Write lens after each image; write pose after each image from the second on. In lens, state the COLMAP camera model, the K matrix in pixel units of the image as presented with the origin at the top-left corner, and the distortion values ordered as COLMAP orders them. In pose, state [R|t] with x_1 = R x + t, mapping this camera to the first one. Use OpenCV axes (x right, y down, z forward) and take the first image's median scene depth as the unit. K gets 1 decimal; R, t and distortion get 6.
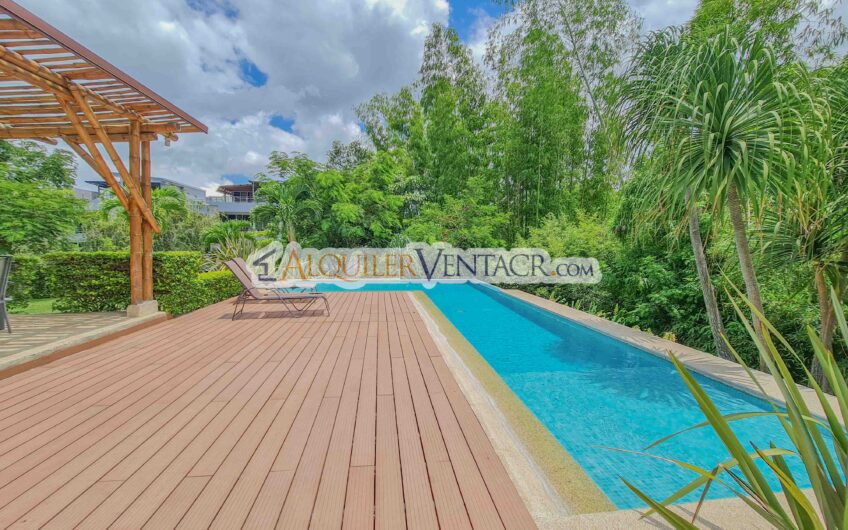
lens RADIAL K [[344.7, 0, 420.9], [0, 344.7, 262.5], [0, 0, 1]] dist [-0.000119, 0.000118]
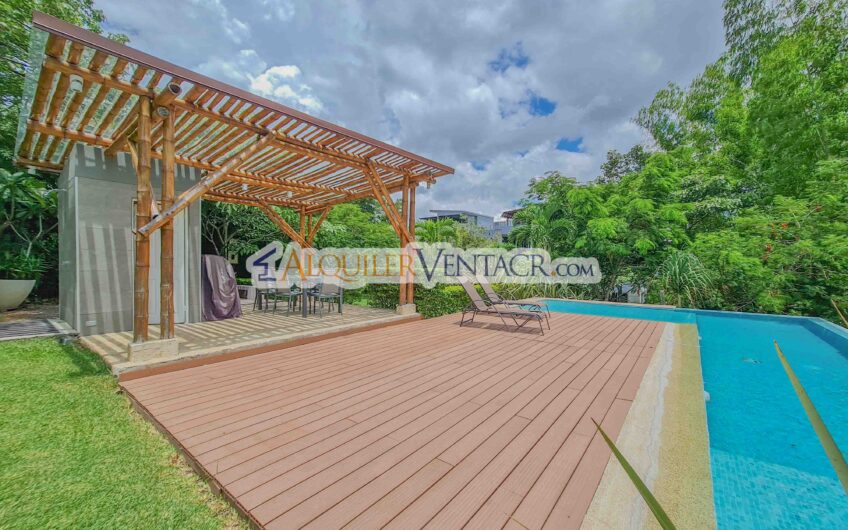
lens RADIAL K [[346.0, 0, 420.4], [0, 346.0, 253.8], [0, 0, 1]] dist [0.001665, 0.000538]
pose [[0.708547, -0.018008, -0.705434, 0.171495], [-0.039833, 0.997060, -0.065461, 0.002541], [0.704538, 0.074481, 0.705747, 0.043915]]
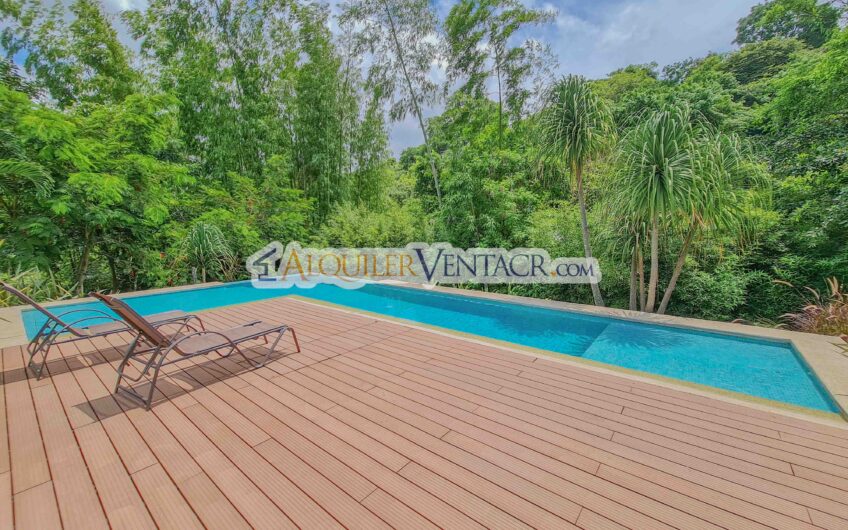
lens RADIAL K [[324.4, 0, 424.0], [0, 324.4, 265.0], [0, 0, 1]] dist [0.000684, 0.000121]
pose [[0.694266, -0.085378, 0.714636, -0.518101], [0.034899, 0.995764, 0.085060, -0.064999], [-0.718872, -0.034114, 0.694305, 0.341936]]
